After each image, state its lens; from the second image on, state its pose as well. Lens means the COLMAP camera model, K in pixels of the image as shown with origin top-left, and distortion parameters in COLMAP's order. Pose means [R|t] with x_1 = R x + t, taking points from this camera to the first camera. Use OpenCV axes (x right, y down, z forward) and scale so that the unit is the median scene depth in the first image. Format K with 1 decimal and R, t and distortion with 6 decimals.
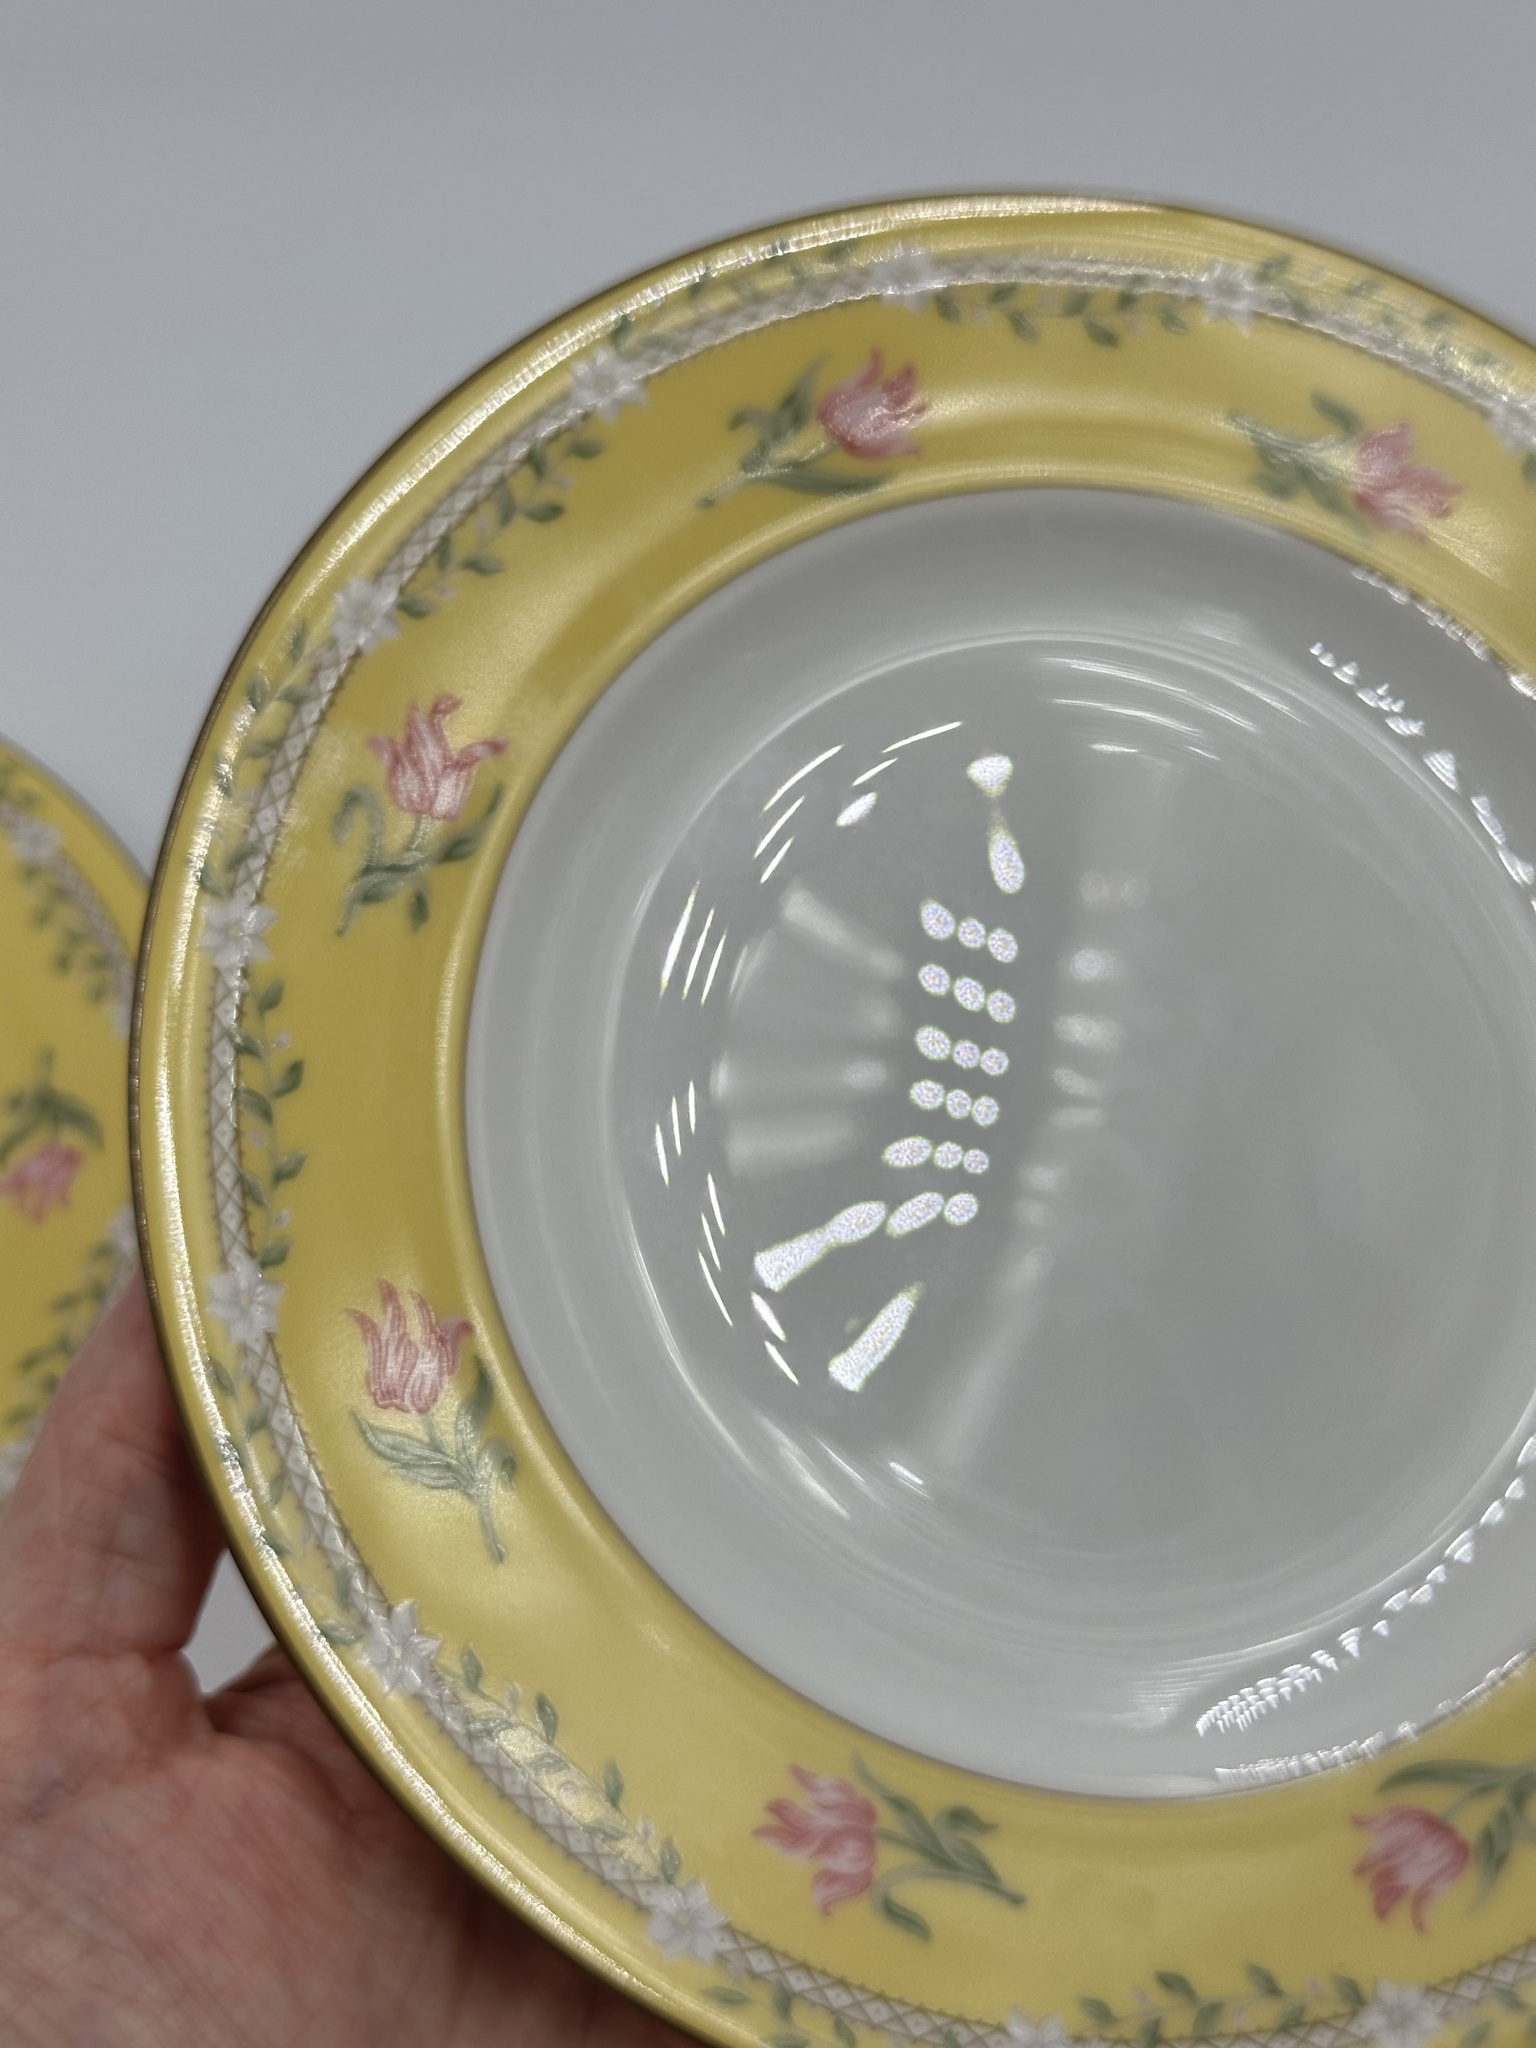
lens RADIAL K [[2784.7, 0, 766.2], [0, 2784.7, 1027.4], [0, 0, 1]] dist [0.084605, 0.000000]
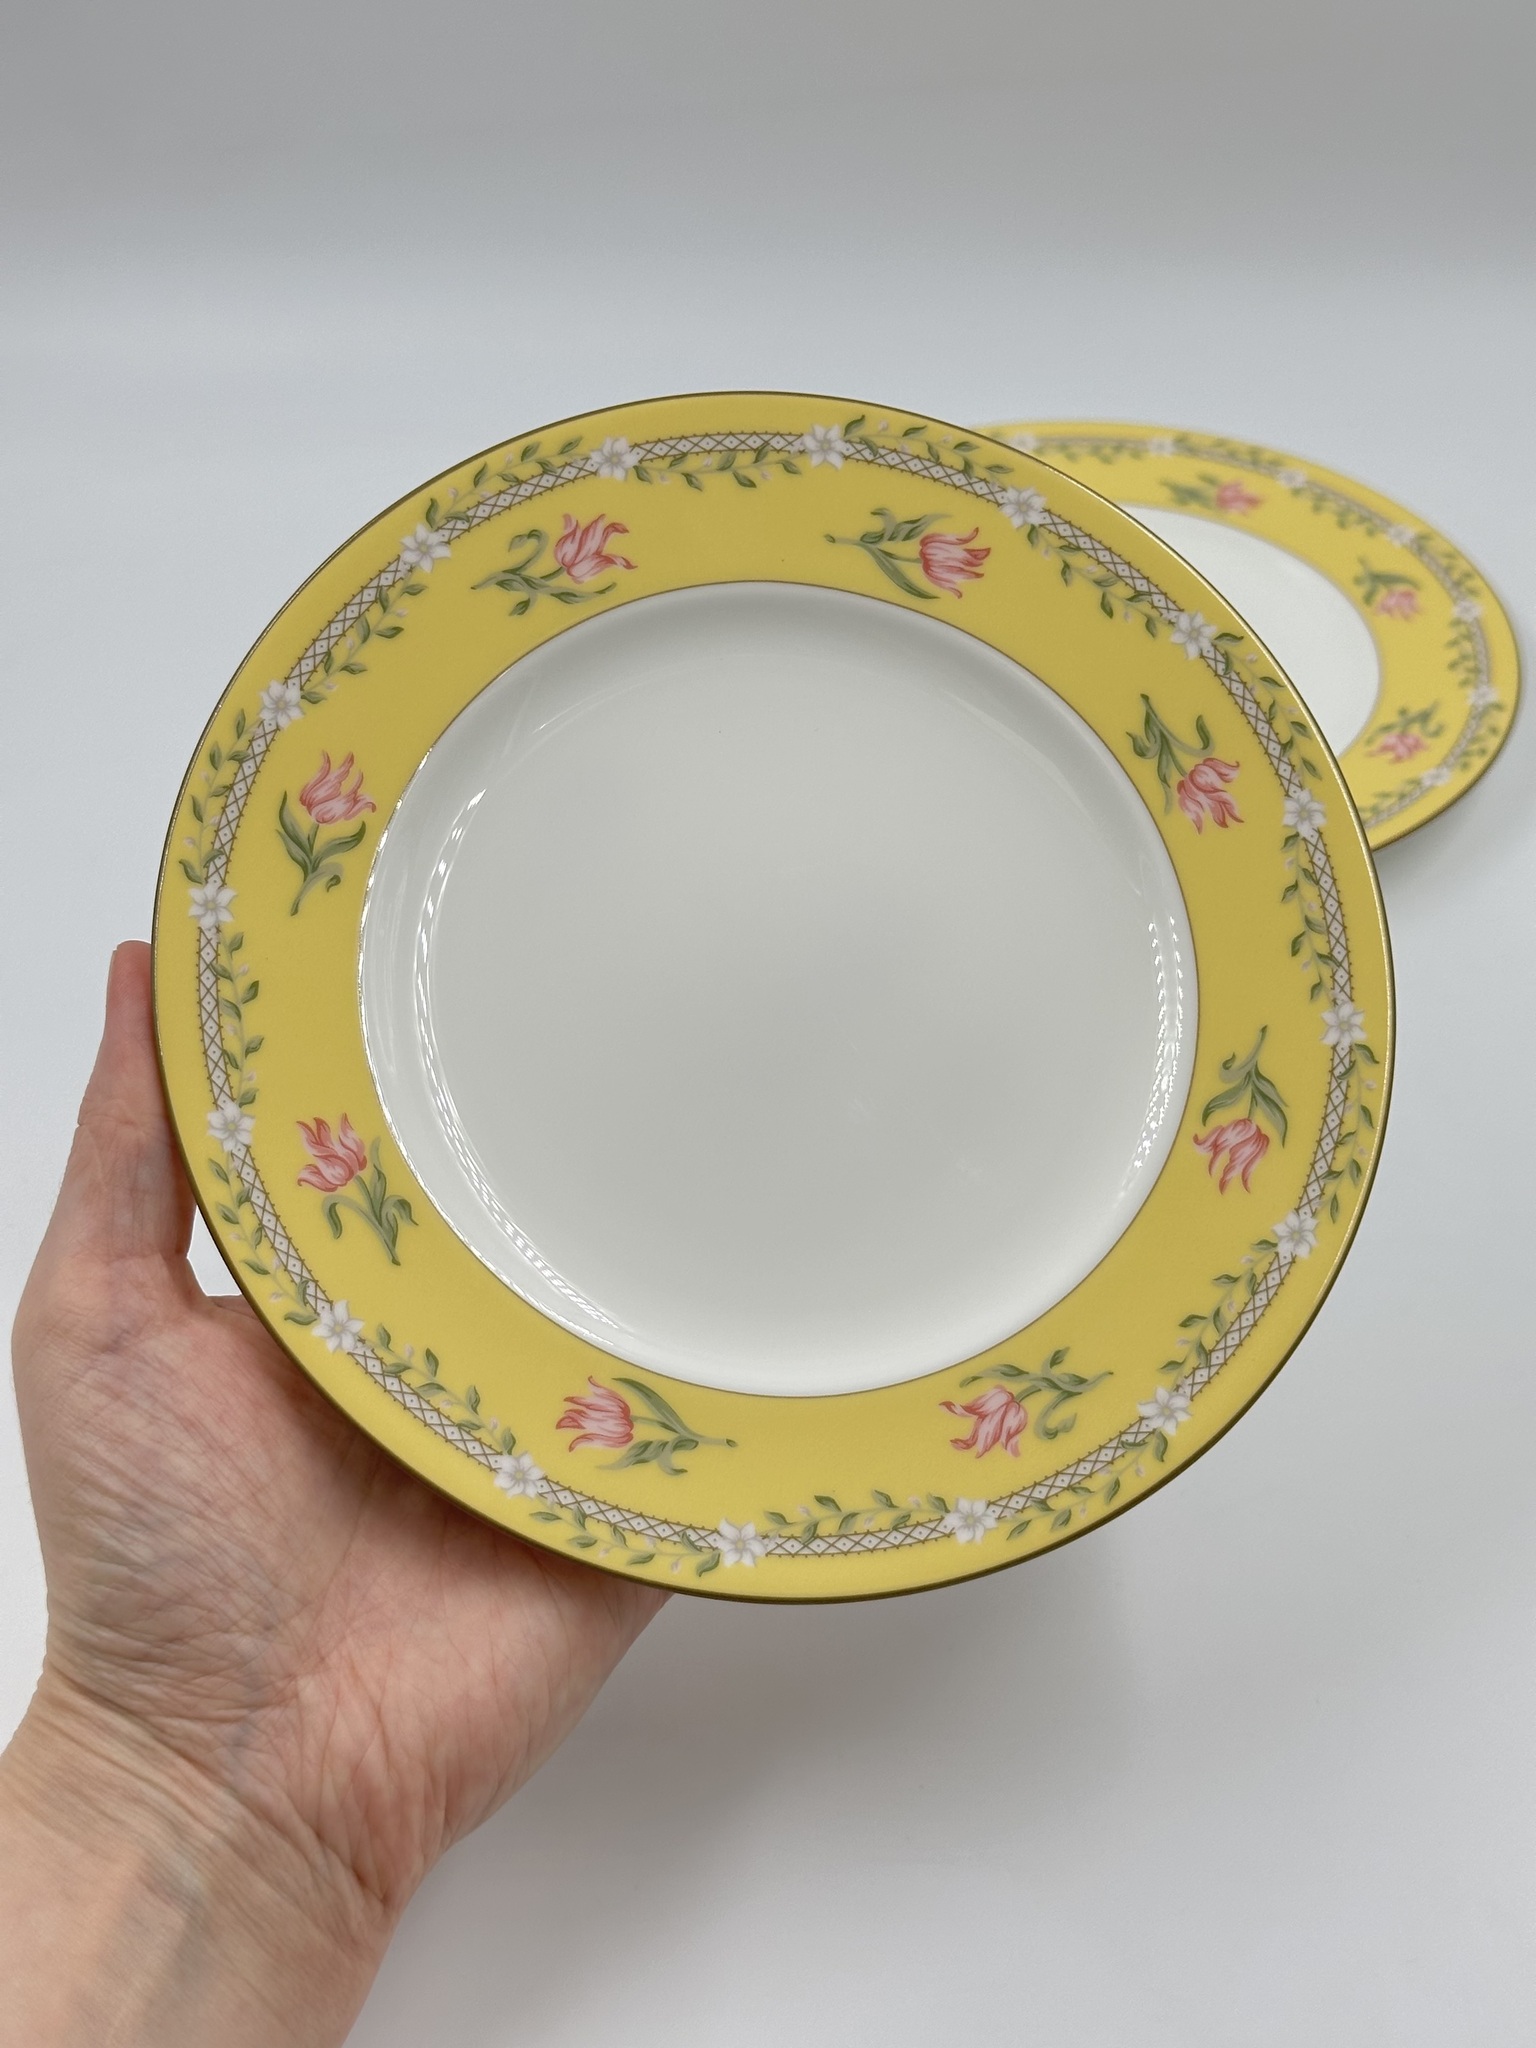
lens RADIAL K [[2784.7, 0, 738.7], [0, 2784.7, 966.9], [0, 0, 1]] dist [0.084605, 0.000000]
pose [[0.996338, -0.074882, -0.041275, 0.181621], [0.074370, 0.997135, -0.013800, 0.047296], [0.042190, 0.010679, 0.999053, -0.618005]]
